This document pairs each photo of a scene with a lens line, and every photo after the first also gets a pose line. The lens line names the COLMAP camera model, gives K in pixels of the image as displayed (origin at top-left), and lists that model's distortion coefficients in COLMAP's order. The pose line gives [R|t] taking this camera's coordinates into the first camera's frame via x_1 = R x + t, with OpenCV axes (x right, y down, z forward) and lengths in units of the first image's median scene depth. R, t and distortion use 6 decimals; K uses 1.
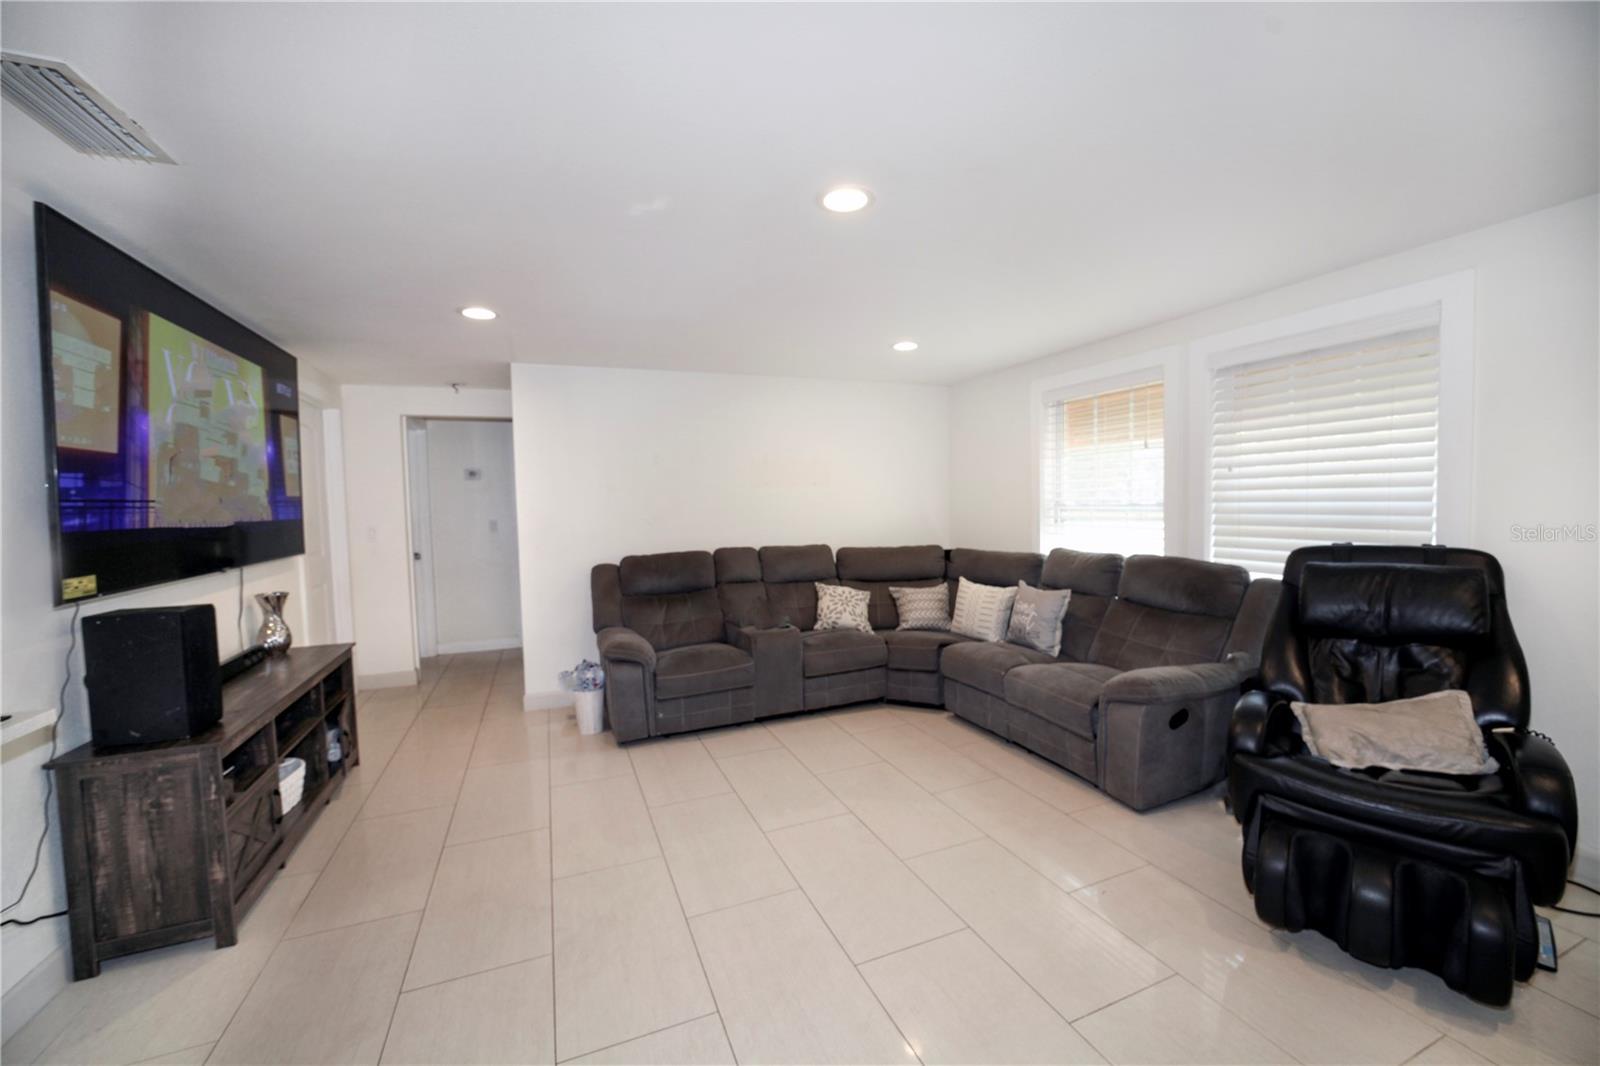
lens RADIAL K [[622.3, 0, 800.0], [0, 622.3, 533.0], [0, 0, 1]] dist [-0.041490, 0.010507]
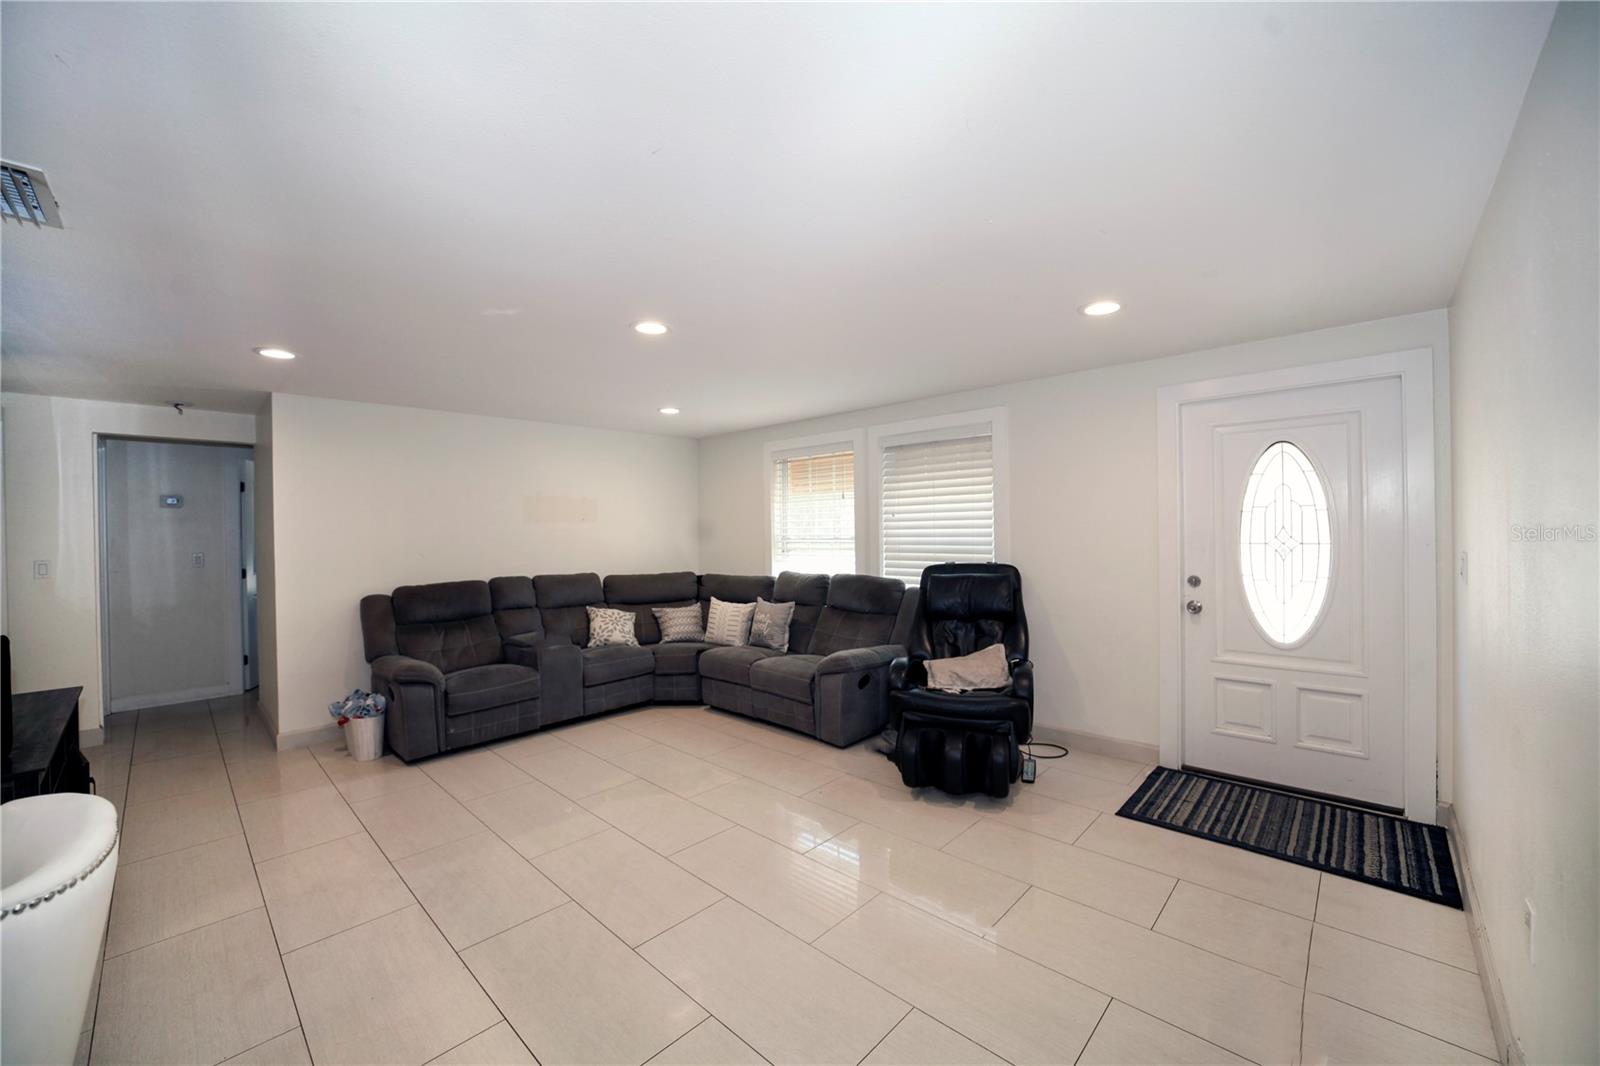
lens RADIAL K [[622.3, 0, 800.0], [0, 622.3, 533.0], [0, 0, 1]] dist [-0.041490, 0.010507]
pose [[0.910079, 0.007128, 0.414374, -0.111668], [0.014604, 0.998680, -0.049254, 0.008981], [-0.414178, 0.050876, 0.908773, -0.239830]]
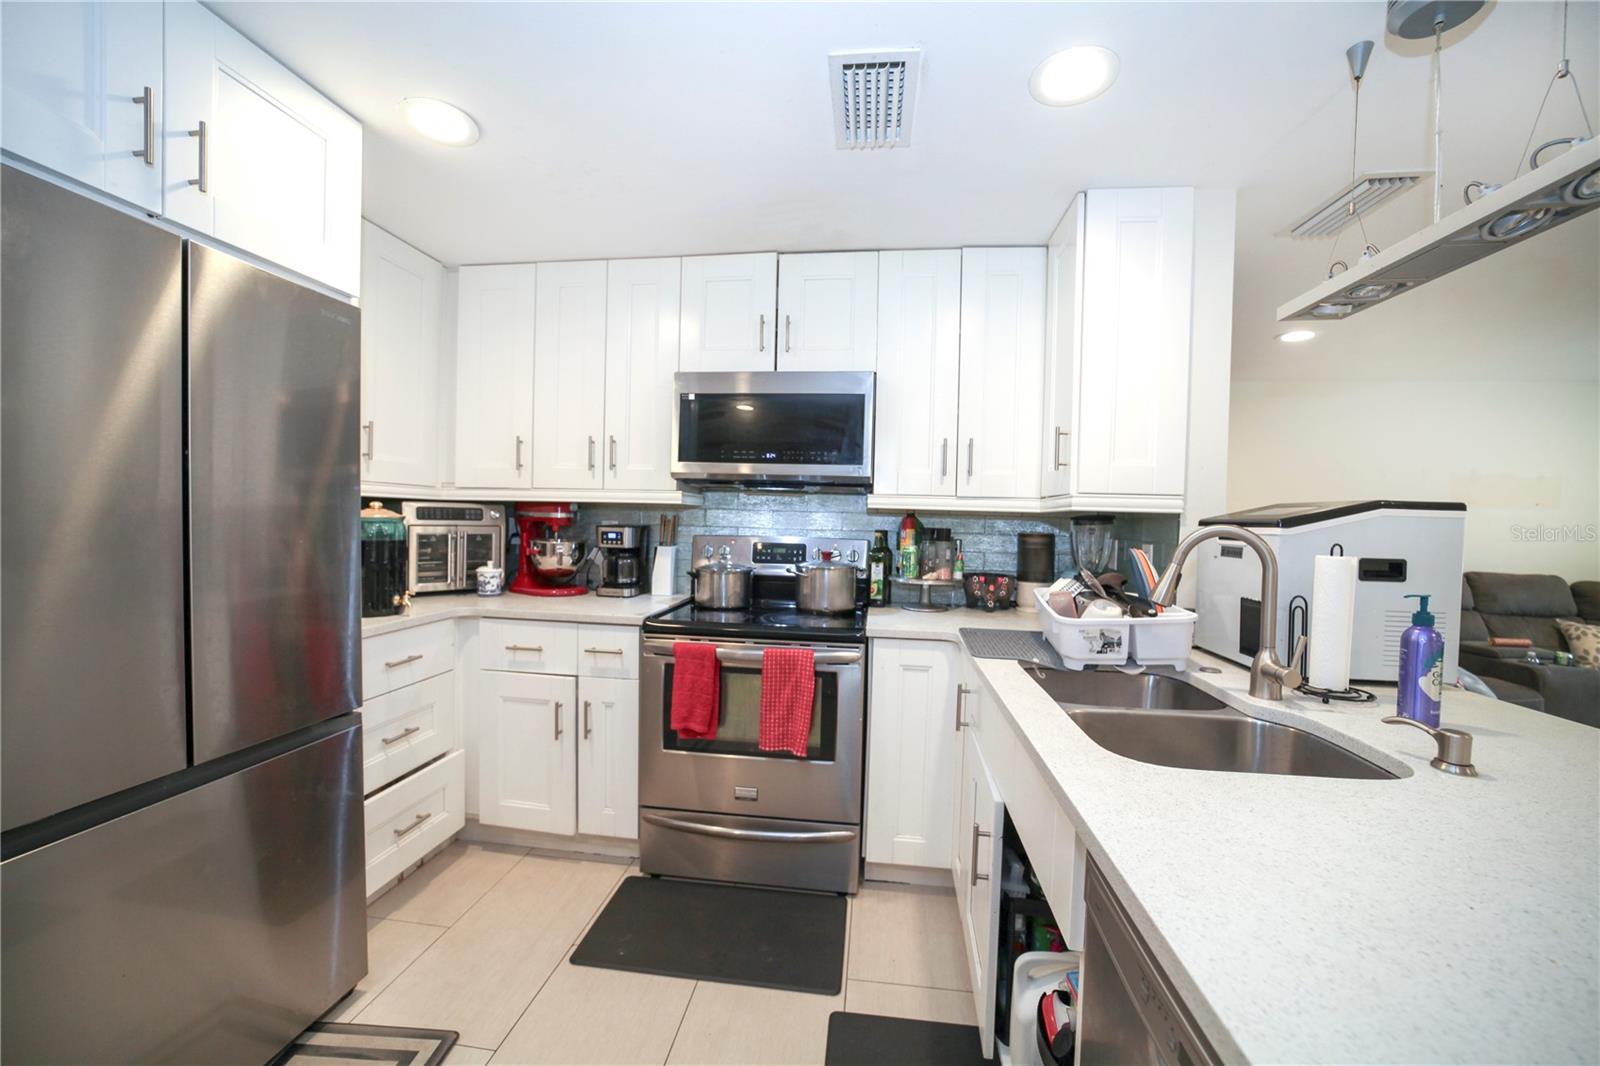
lens RADIAL K [[622.3, 0, 800.0], [0, 622.3, 533.0], [0, 0, 1]] dist [-0.041490, 0.010507]
pose [[0.866917, 0.056631, -0.495225, -0.599015], [-0.068745, 0.997615, -0.006260, 0.048266], [0.493690, 0.039471, 0.868742, -0.294592]]
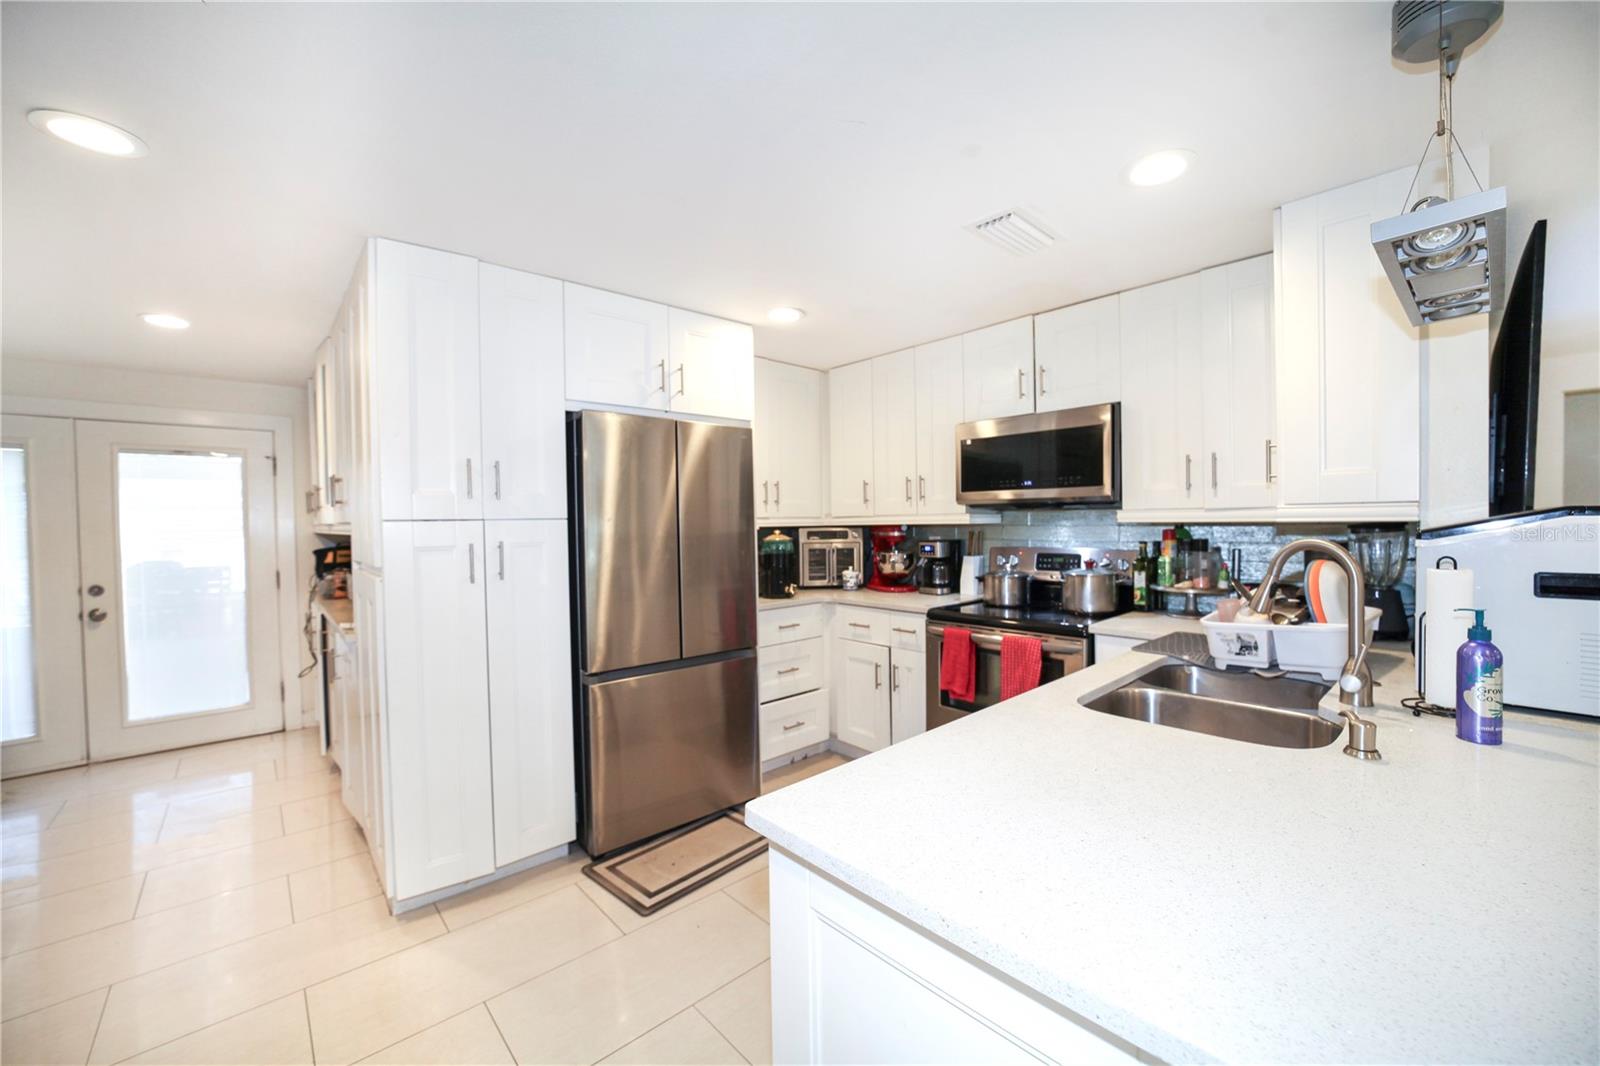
lens RADIAL K [[622.3, 0, 800.0], [0, 622.3, 533.0], [0, 0, 1]] dist [-0.041490, 0.010507]
pose [[0.338572, 0.034255, -0.940317, -0.304705], [-0.039413, 0.998976, 0.022201, 0.024326], [0.940115, 0.029544, 0.339575, -0.293048]]
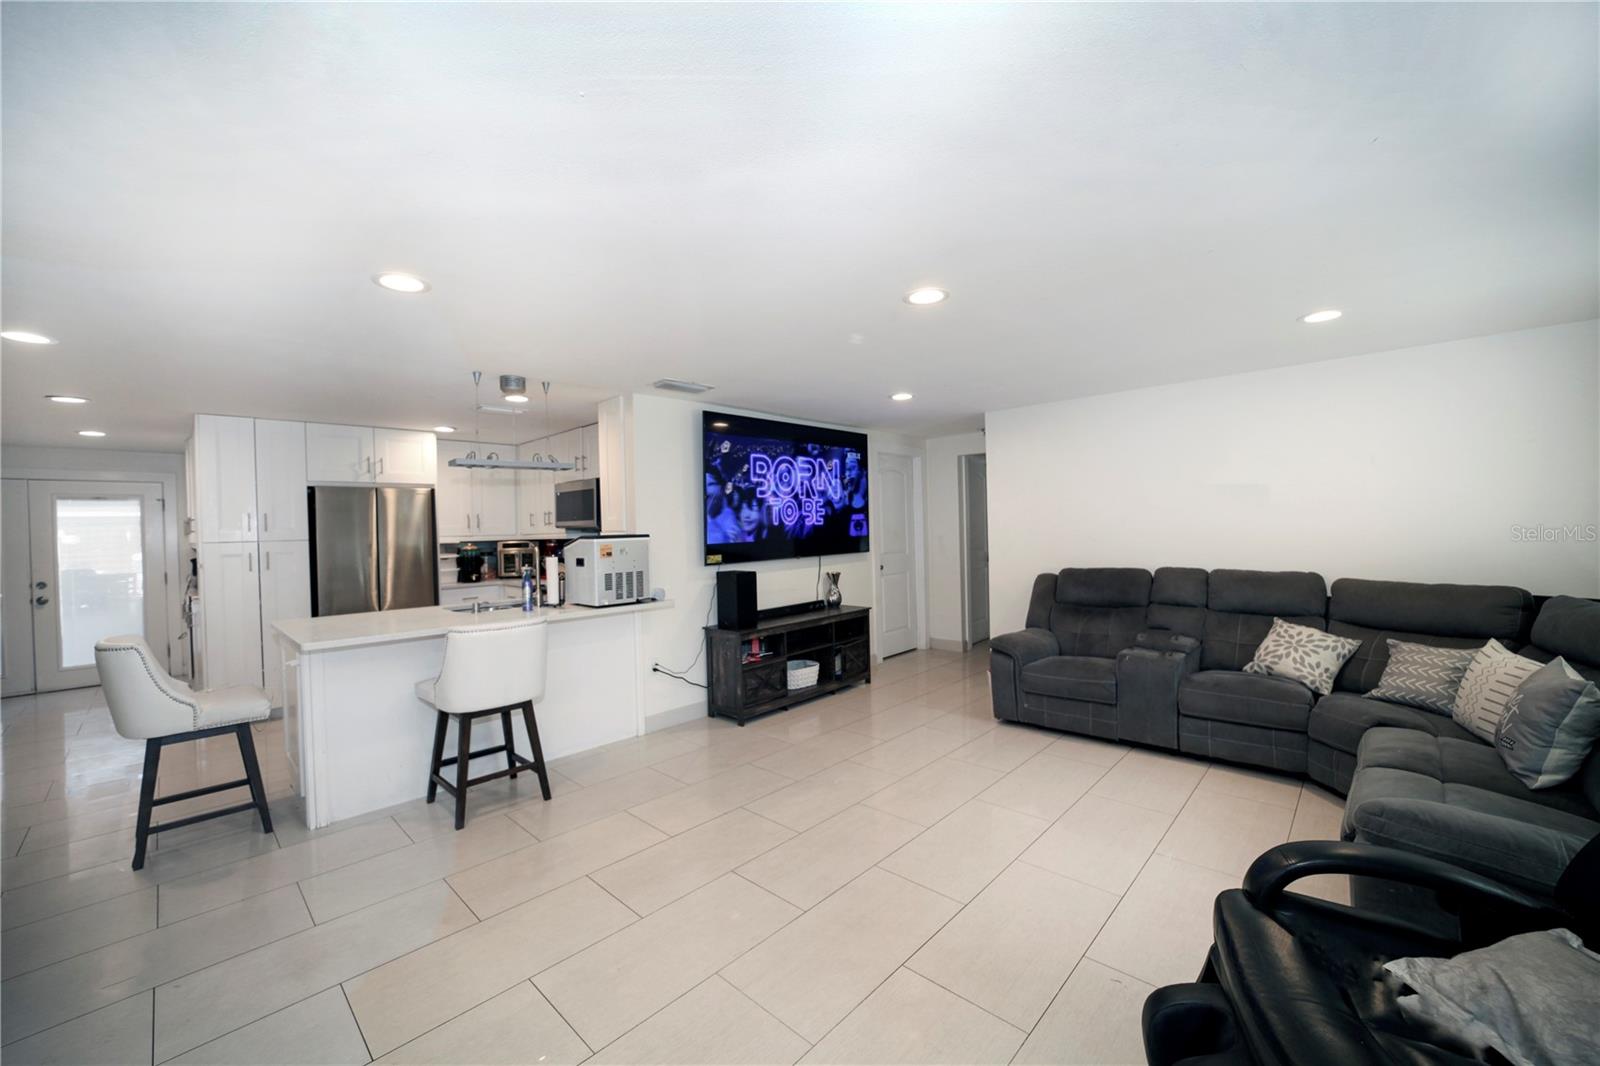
lens RADIAL K [[622.3, 0, 800.0], [0, 622.3, 533.0], [0, 0, 1]] dist [-0.041490, 0.010507]
pose [[0.408966, 0.019530, -0.912341, 0.620612], [-0.029528, 0.999531, 0.008160, -0.023891], [0.912072, 0.023602, 0.409351, 0.127466]]
